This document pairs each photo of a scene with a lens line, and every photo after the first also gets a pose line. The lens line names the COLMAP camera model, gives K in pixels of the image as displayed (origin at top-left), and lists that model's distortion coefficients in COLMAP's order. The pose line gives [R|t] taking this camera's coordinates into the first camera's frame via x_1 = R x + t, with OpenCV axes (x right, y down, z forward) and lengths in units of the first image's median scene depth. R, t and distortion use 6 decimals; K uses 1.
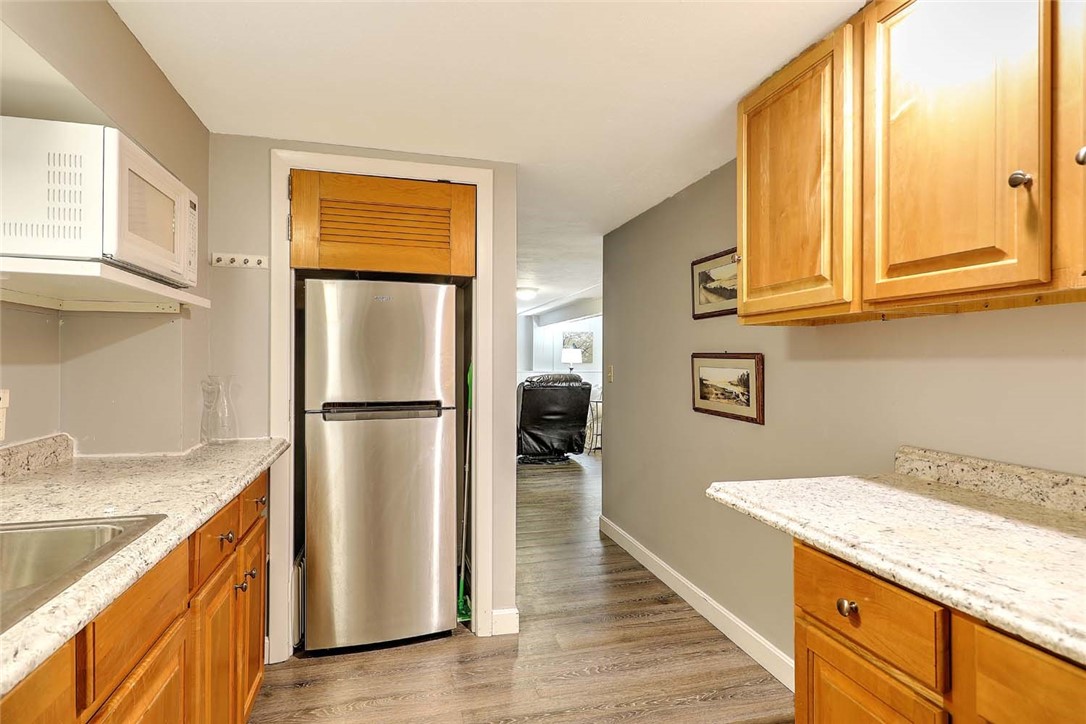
lens RADIAL K [[575.7, 0, 547.4], [0, 575.7, 362.4], [0, 0, 1]] dist [0.015205, -0.001975]
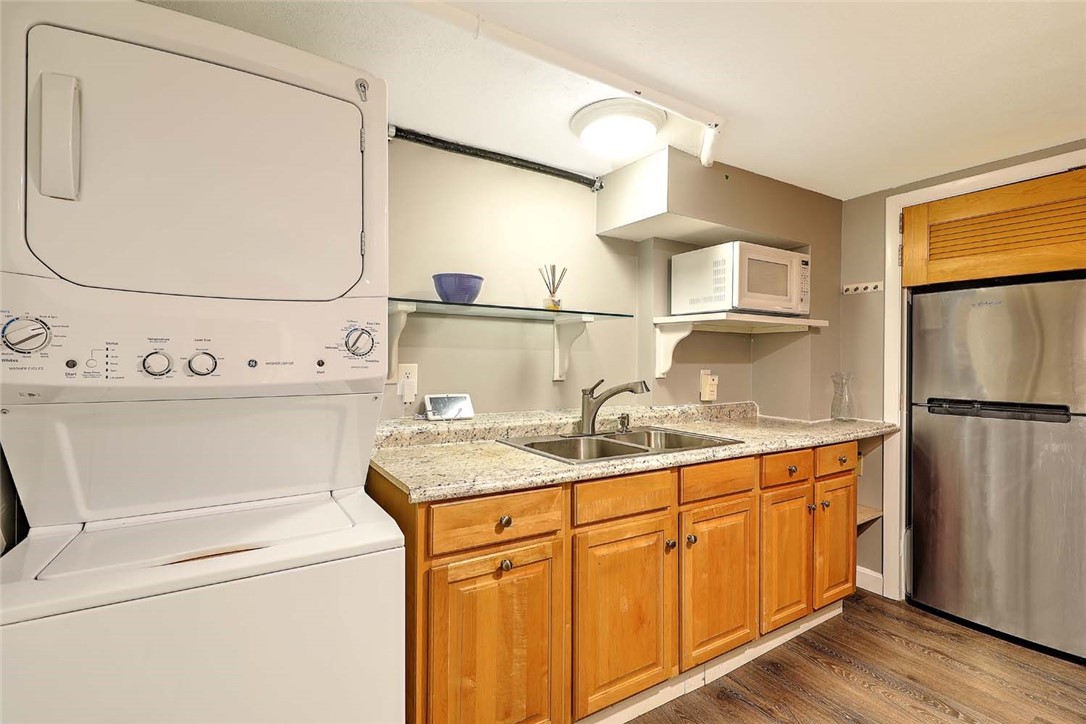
lens RADIAL K [[508.7, 0, 544.6], [0, 508.7, 361.6], [0, 0, 1]] dist [0.000215, -0.000067]
pose [[0.275802, 0.003056, -0.961210, 0.413613], [-0.005510, 0.999984, 0.001598, -0.001269], [0.961199, 0.004855, 0.275815, -0.045679]]
